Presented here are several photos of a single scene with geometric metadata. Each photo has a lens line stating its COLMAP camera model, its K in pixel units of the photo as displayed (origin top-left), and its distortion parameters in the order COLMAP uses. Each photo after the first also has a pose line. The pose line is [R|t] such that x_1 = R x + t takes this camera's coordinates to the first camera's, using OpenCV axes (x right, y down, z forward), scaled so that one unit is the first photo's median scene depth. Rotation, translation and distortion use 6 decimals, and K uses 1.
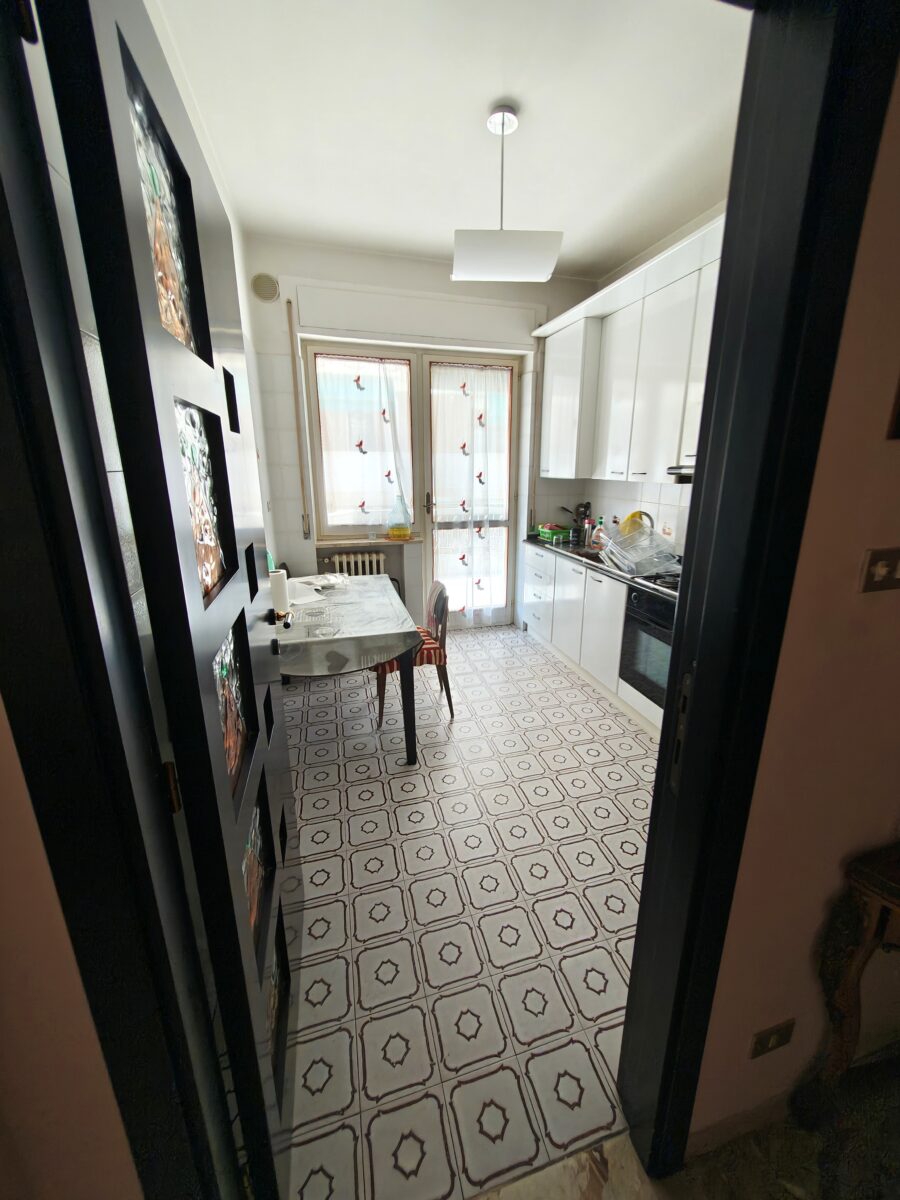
lens RADIAL K [[449.3, 0, 448.9], [0, 449.3, 578.7], [0, 0, 1]] dist [0.003768, -0.000481]
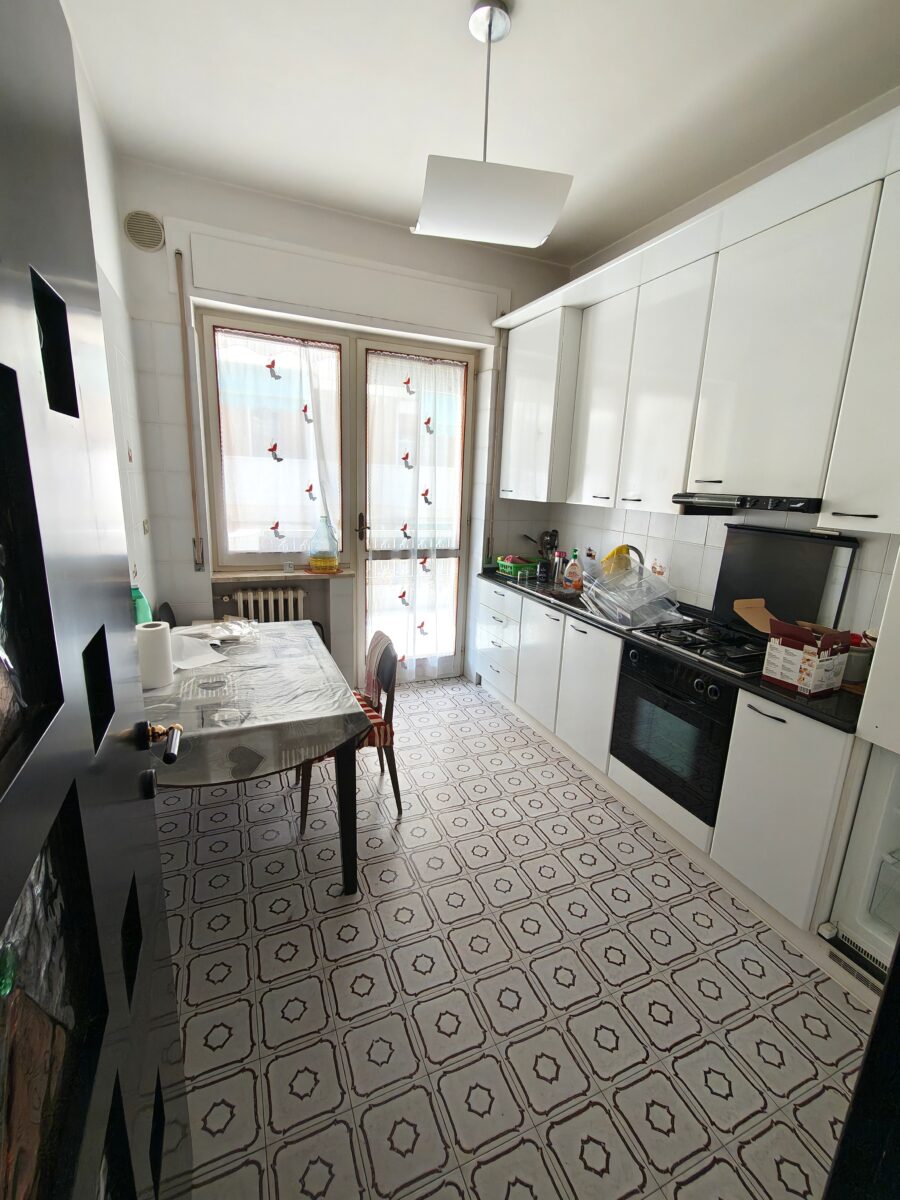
lens RADIAL K [[516.2, 0, 438.1], [0, 516.2, 598.1], [0, 0, 1]] dist [0.001971, -0.000449]
pose [[0.991172, 0.007129, 0.132392, -0.043291], [-0.004563, 0.999796, -0.019677, -0.034382], [-0.132505, 0.018899, 0.991002, 0.117492]]
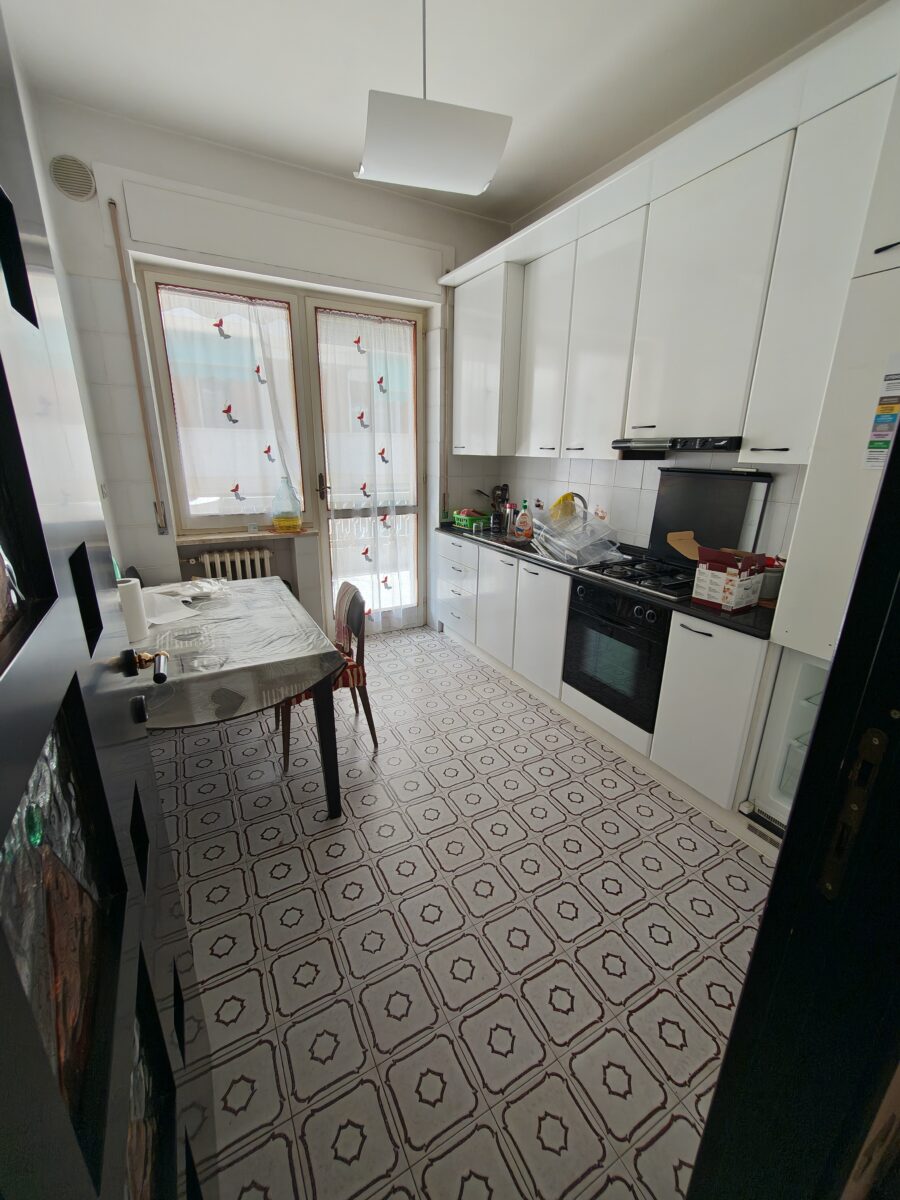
lens RADIAL K [[485.2, 0, 439.3], [0, 485.2, 596.5], [0, 0, 1]] dist [-0.001201, 0.000420]
pose [[0.975411, -0.054918, 0.213440, -0.050093], [0.044066, 0.997498, 0.055275, -0.009736], [-0.215942, -0.044511, 0.975391, 0.114214]]
